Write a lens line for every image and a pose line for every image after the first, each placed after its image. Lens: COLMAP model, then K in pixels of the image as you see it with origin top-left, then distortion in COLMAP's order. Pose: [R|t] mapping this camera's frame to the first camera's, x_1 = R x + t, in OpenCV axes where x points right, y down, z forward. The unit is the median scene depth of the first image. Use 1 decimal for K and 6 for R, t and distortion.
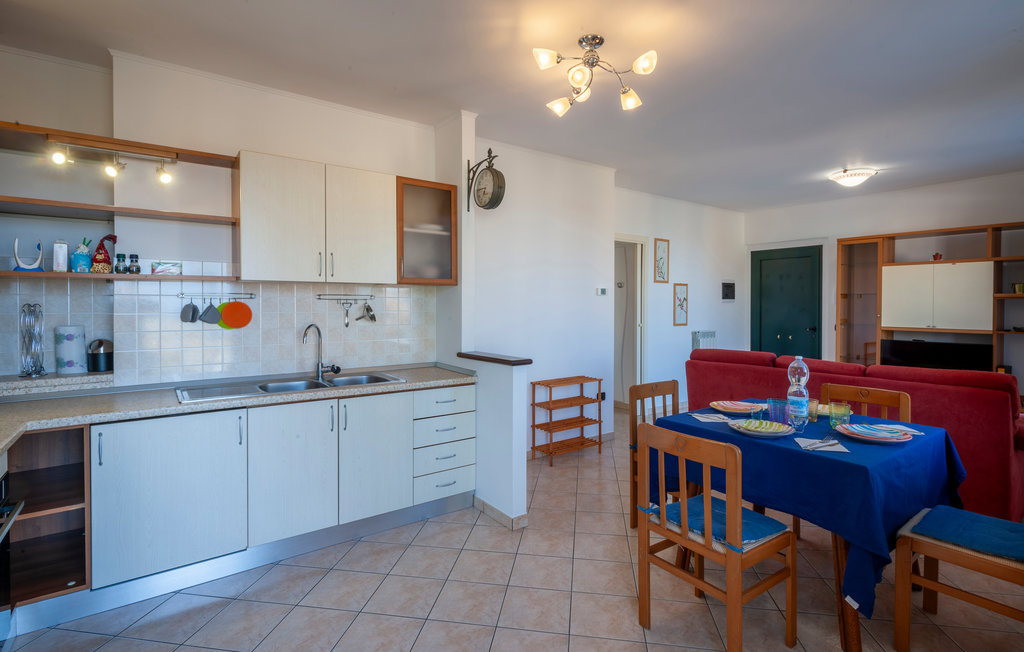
lens RADIAL K [[497.6, 0, 524.5], [0, 497.6, 309.1], [0, 0, 1]] dist [0.004022, 0.001311]
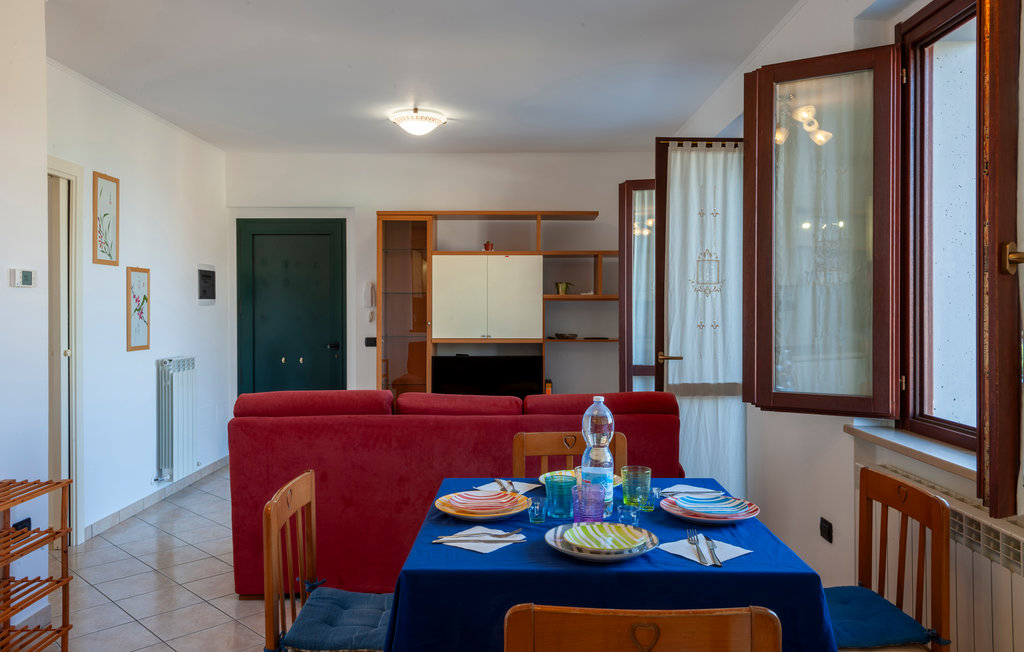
lens RADIAL K [[761.6, 0, 512.8], [0, 761.6, 316.2], [0, 0, 1]] dist [0.014041, 0.001687]
pose [[0.601834, -0.011430, 0.798539, -0.091410], [0.011212, 0.999920, 0.005863, -0.002001], [-0.798542, 0.005424, 0.601914, 0.237996]]
